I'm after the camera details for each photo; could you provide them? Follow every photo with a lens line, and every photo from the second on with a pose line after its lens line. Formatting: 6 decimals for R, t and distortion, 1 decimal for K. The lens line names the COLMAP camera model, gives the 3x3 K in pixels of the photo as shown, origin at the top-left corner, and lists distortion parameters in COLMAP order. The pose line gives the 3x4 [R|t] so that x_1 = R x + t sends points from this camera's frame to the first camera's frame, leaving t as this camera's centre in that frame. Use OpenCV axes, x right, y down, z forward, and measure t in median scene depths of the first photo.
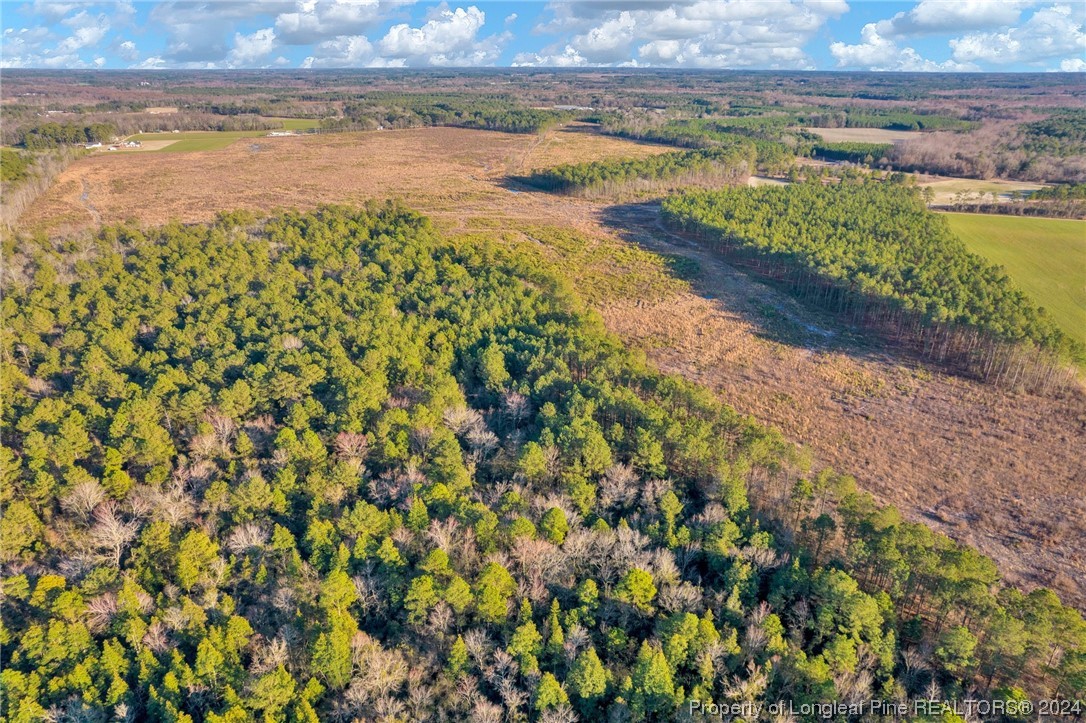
lens RADIAL K [[703.5, 0, 543.0], [0, 703.5, 361.5], [0, 0, 1]] dist [-0.087596, 0.083574]
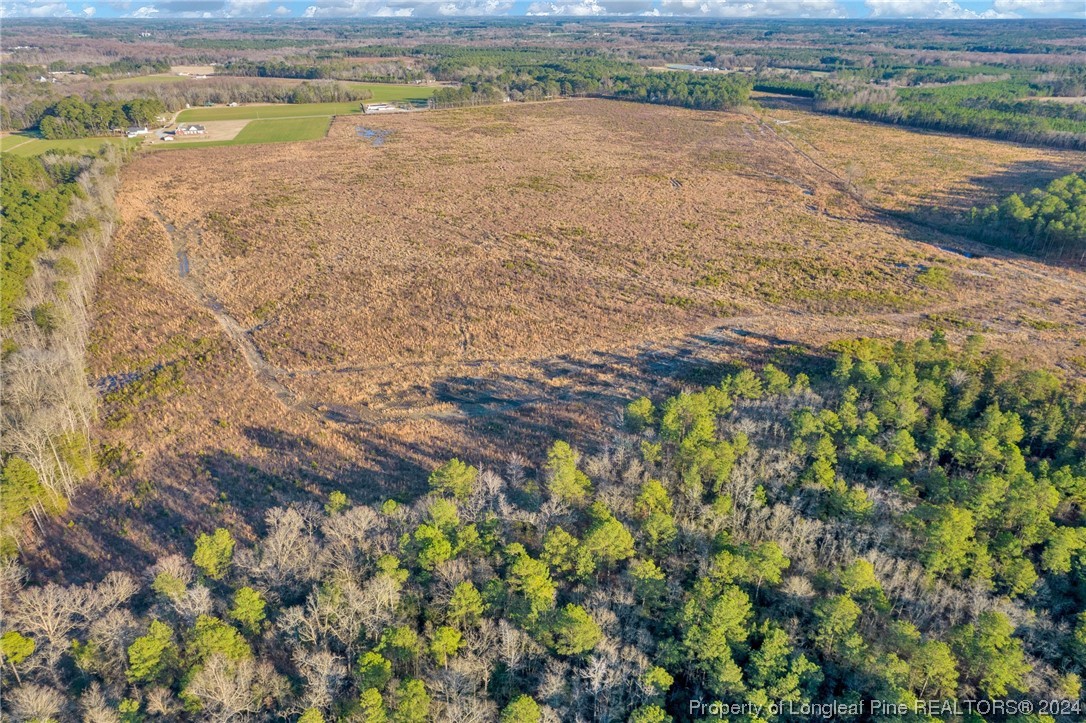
lens RADIAL K [[703.5, 0, 543.0], [0, 703.5, 361.5], [0, 0, 1]] dist [-0.087596, 0.083574]
pose [[0.999999, -0.001523, -0.000524, -0.207617], [0.001553, 0.998109, 0.061446, -0.106037], [0.000430, -0.061447, 0.998110, 0.247621]]
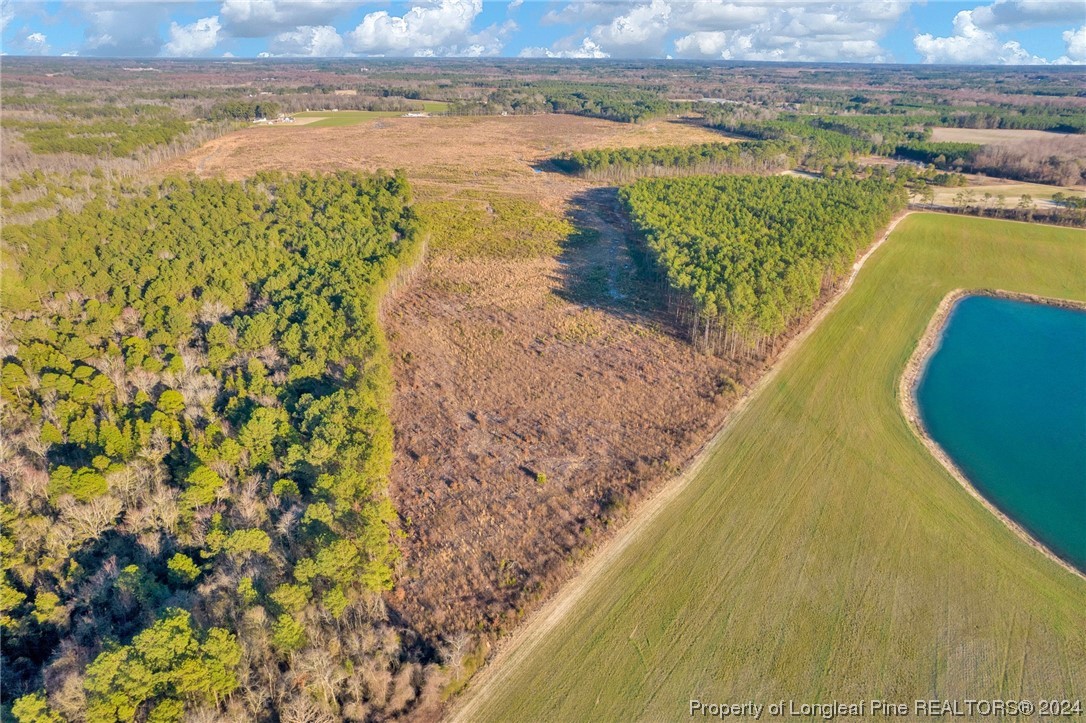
lens RADIAL K [[703.5, 0, 543.0], [0, 703.5, 361.5], [0, 0, 1]] dist [-0.087596, 0.083574]
pose [[0.958596, 0.119892, -0.258300, 0.158971], [-0.117058, 0.992775, 0.026383, 0.012631], [0.259597, 0.004945, 0.965704, -0.029819]]
